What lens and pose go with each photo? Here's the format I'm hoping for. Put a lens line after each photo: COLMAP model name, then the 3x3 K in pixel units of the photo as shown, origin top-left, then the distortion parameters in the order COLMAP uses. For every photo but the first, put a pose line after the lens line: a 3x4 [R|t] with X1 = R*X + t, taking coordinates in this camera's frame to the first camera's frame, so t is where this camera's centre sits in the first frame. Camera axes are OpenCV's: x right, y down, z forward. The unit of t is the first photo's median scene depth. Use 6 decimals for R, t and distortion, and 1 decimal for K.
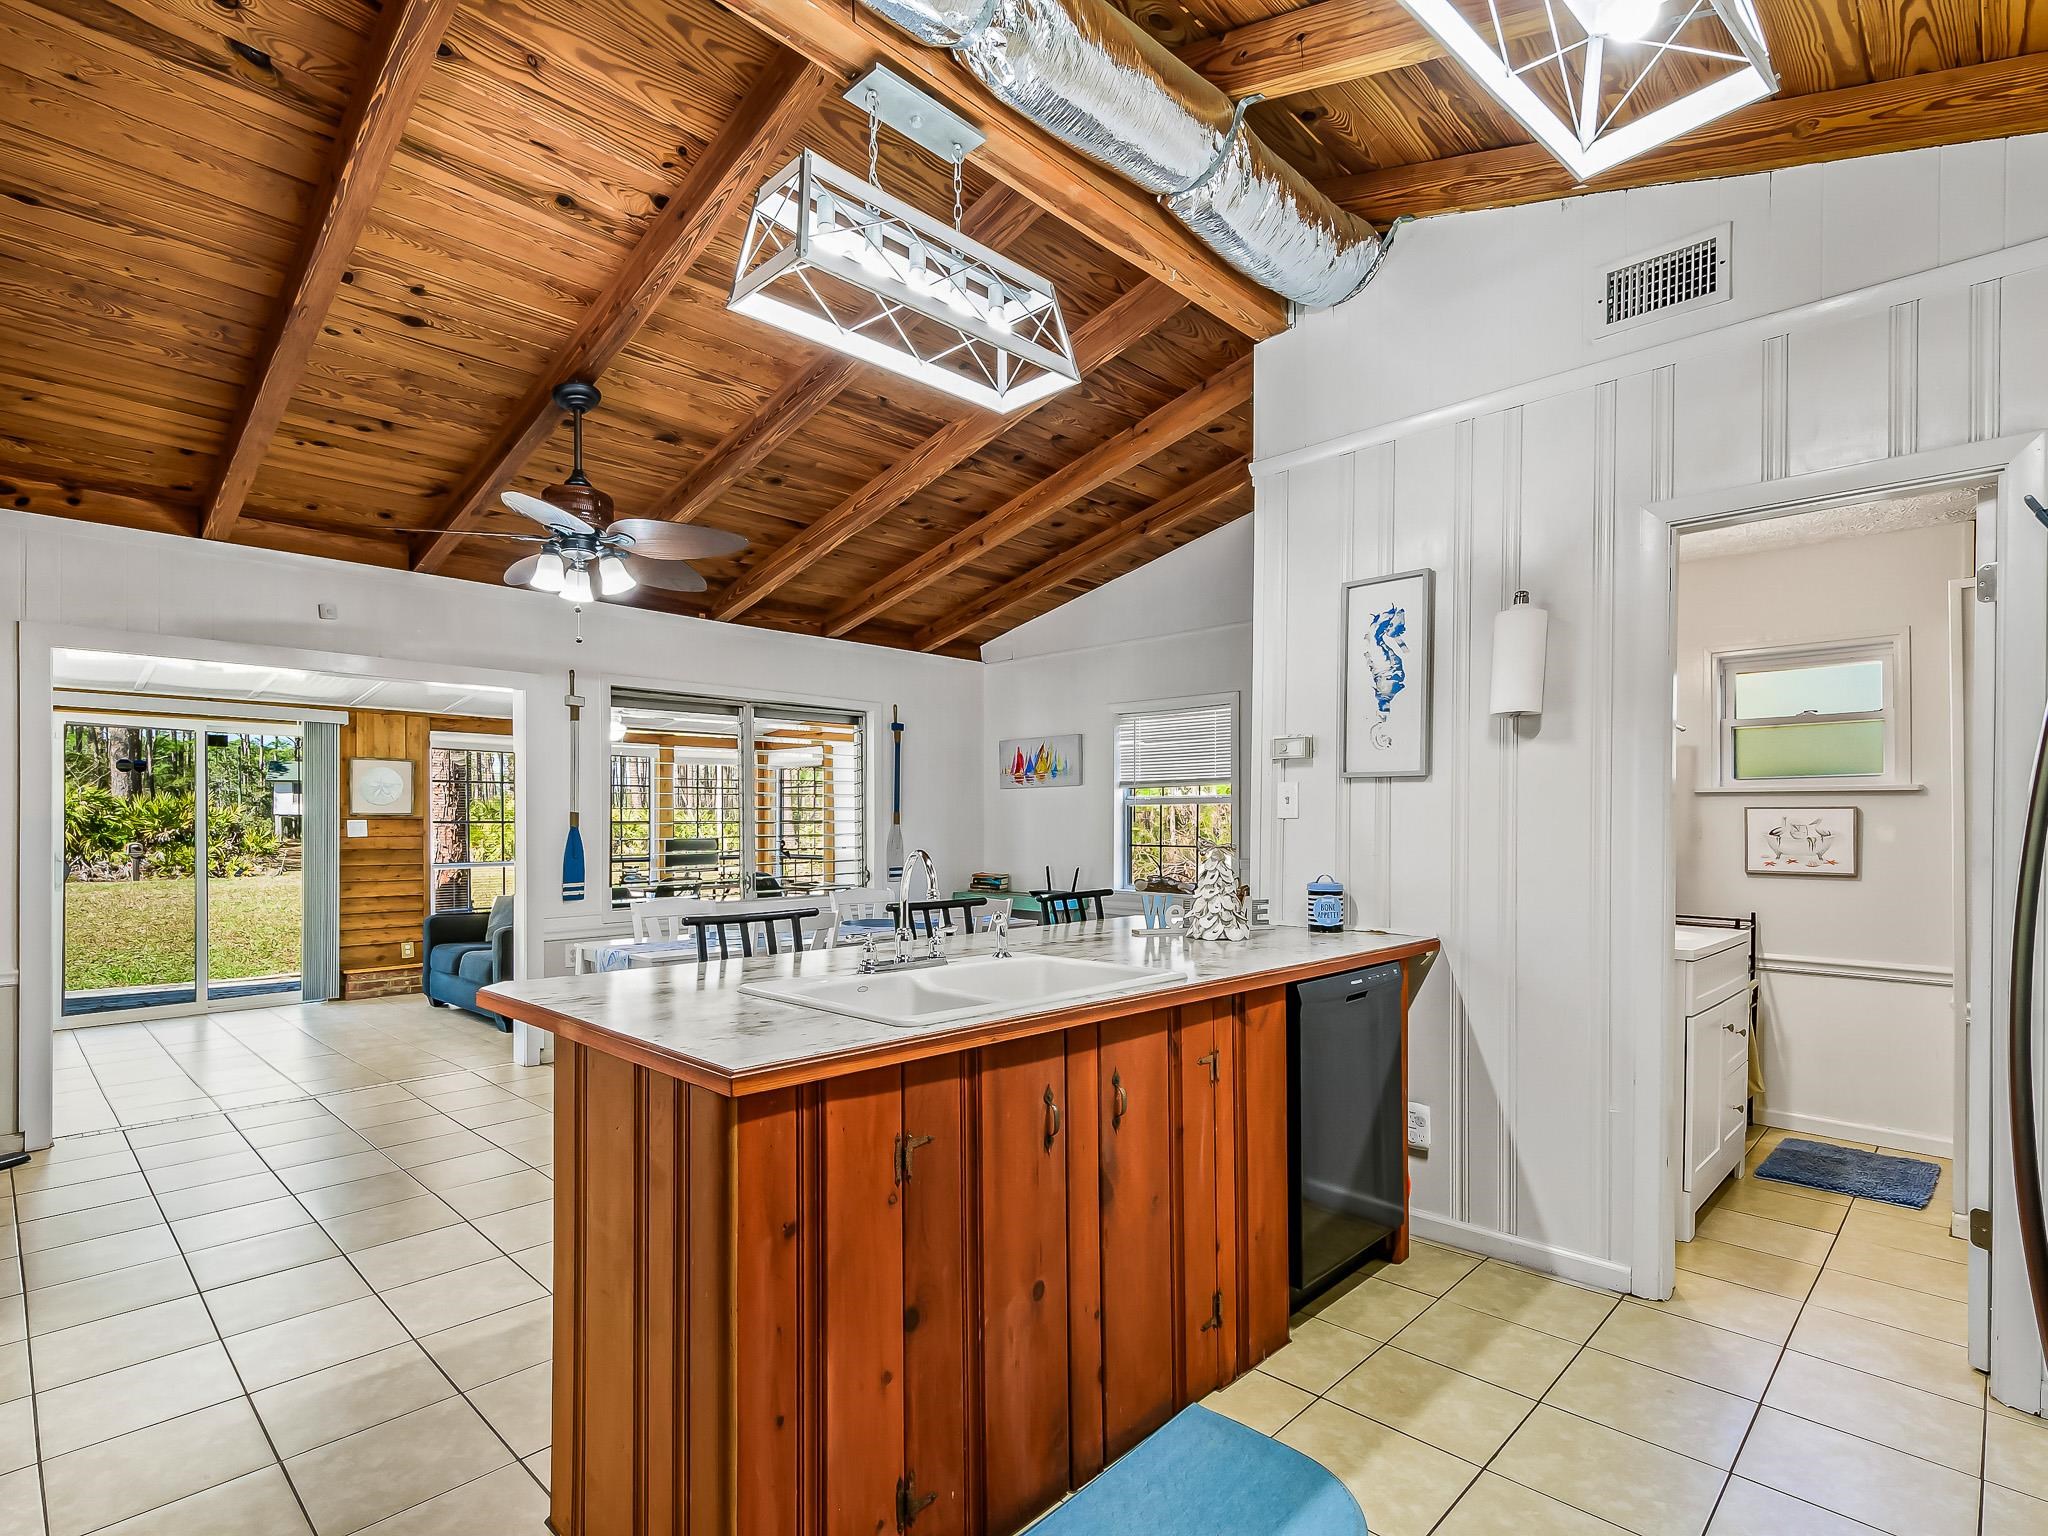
lens RADIAL K [[1011.9, 0, 995.4], [0, 1011.9, 823.6], [0, 0, 1]] dist [0.000118, -0.001240]
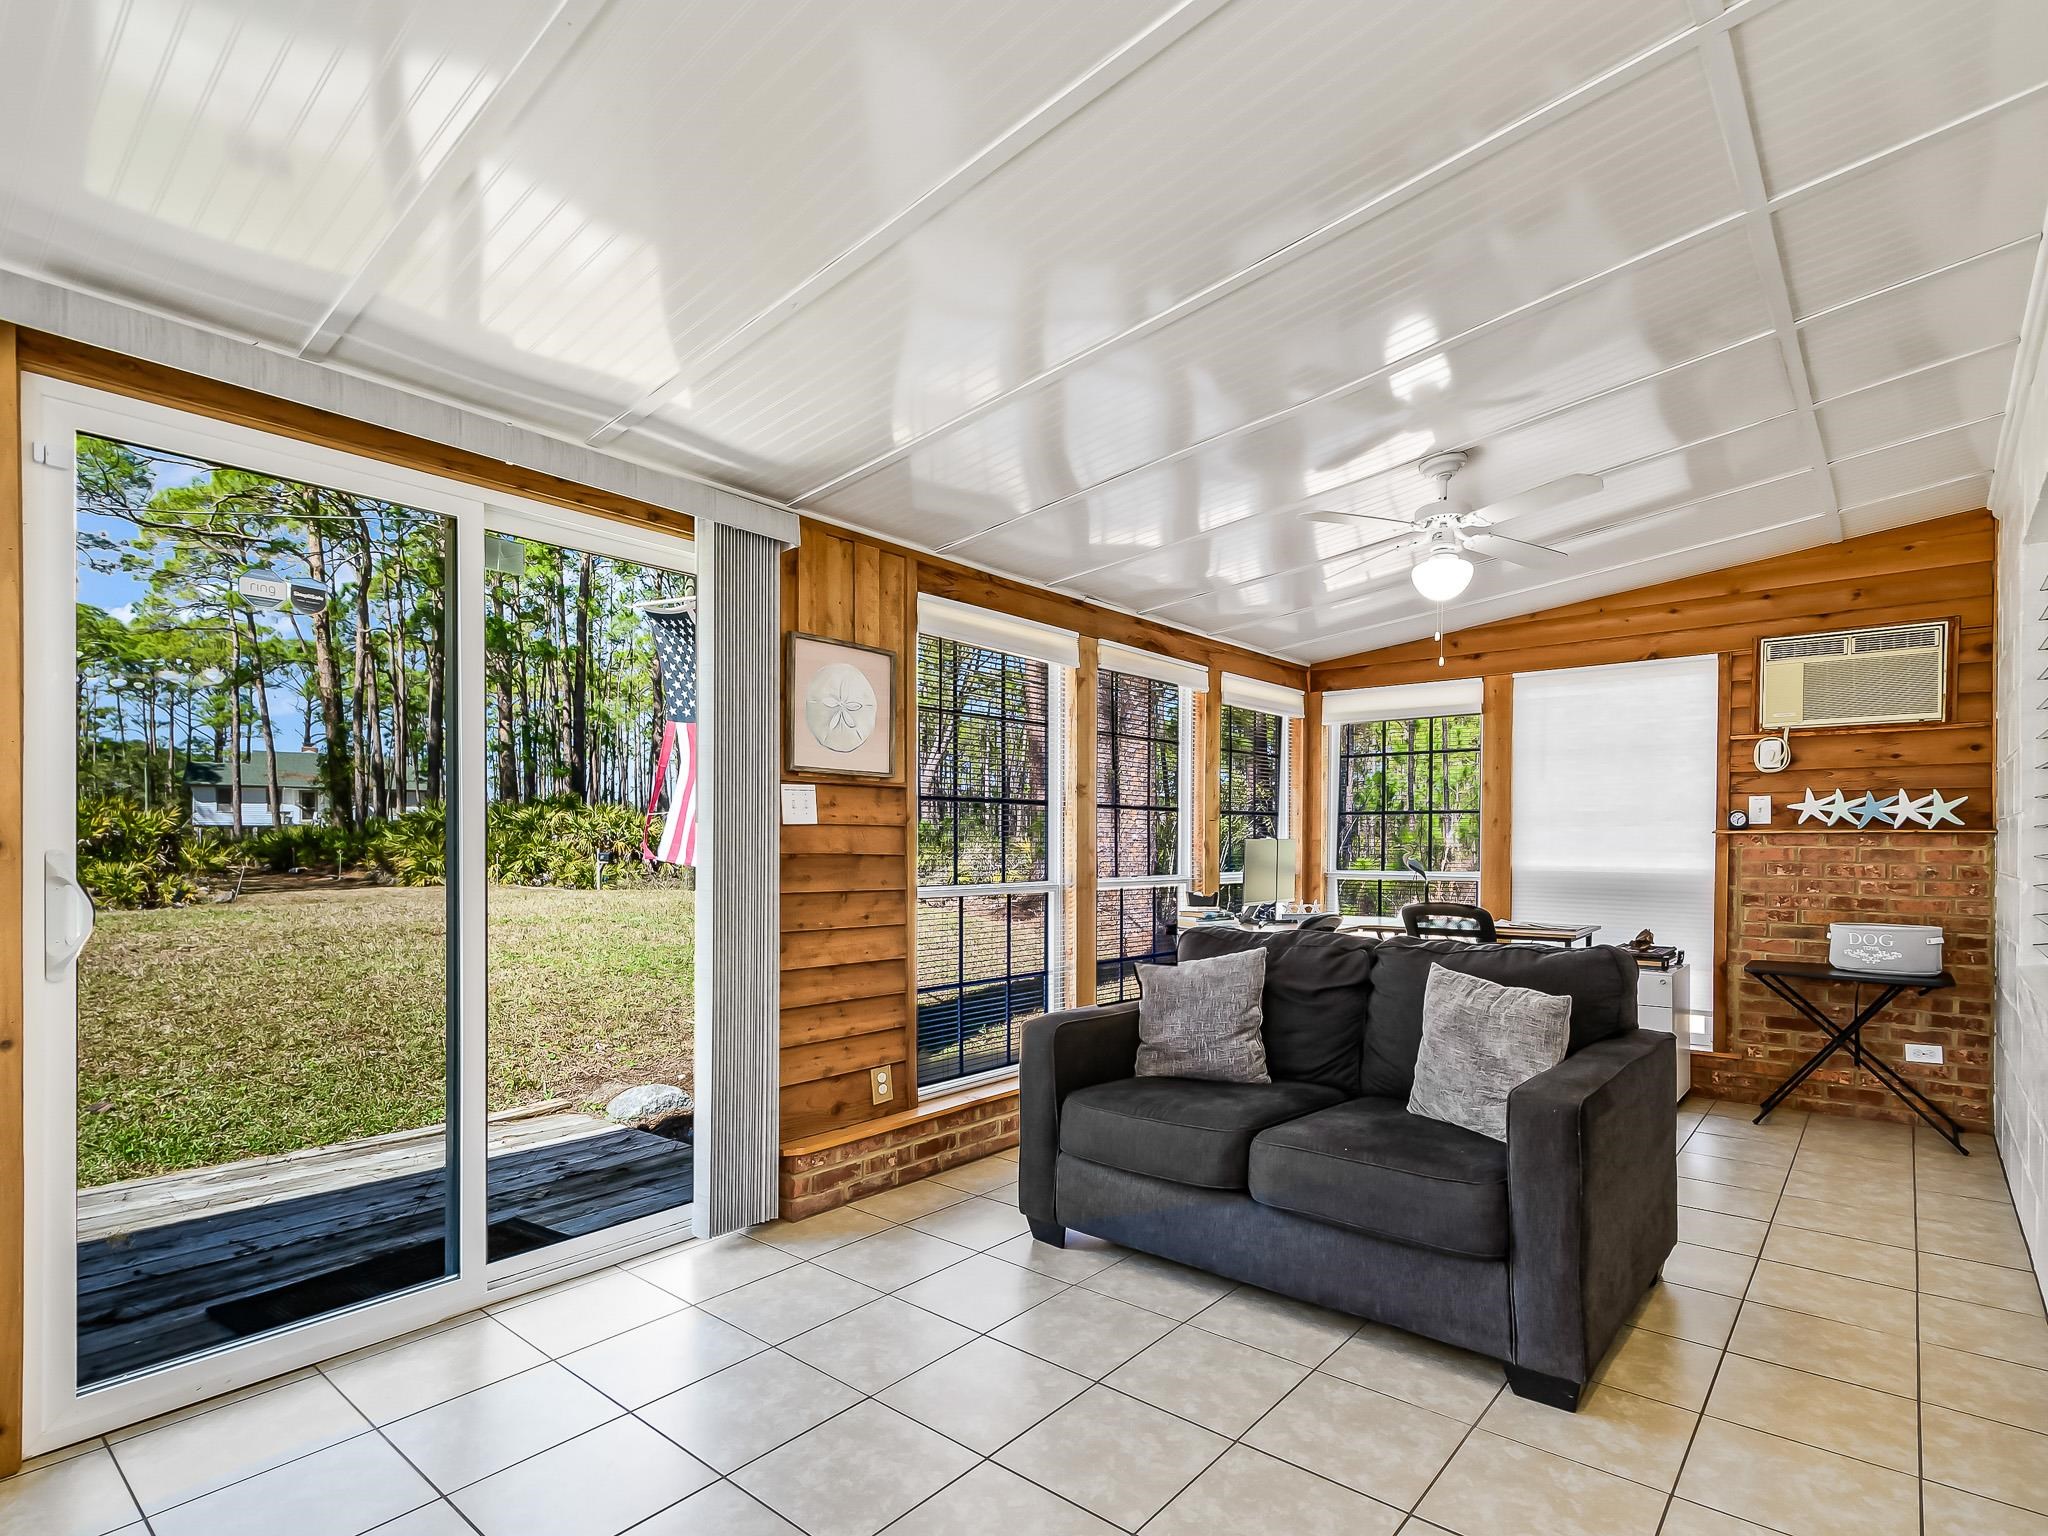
lens RADIAL K [[1022.5, 0, 1065.0], [0, 1022.5, 852.0], [0, 0, 1]] dist [0.015151, -0.000856]
pose [[0.995132, 0.004905, 0.098429, -0.578117], [-0.005597, 0.999961, 0.006759, 0.021718], [-0.098392, -0.007277, 0.995121, 0.582876]]
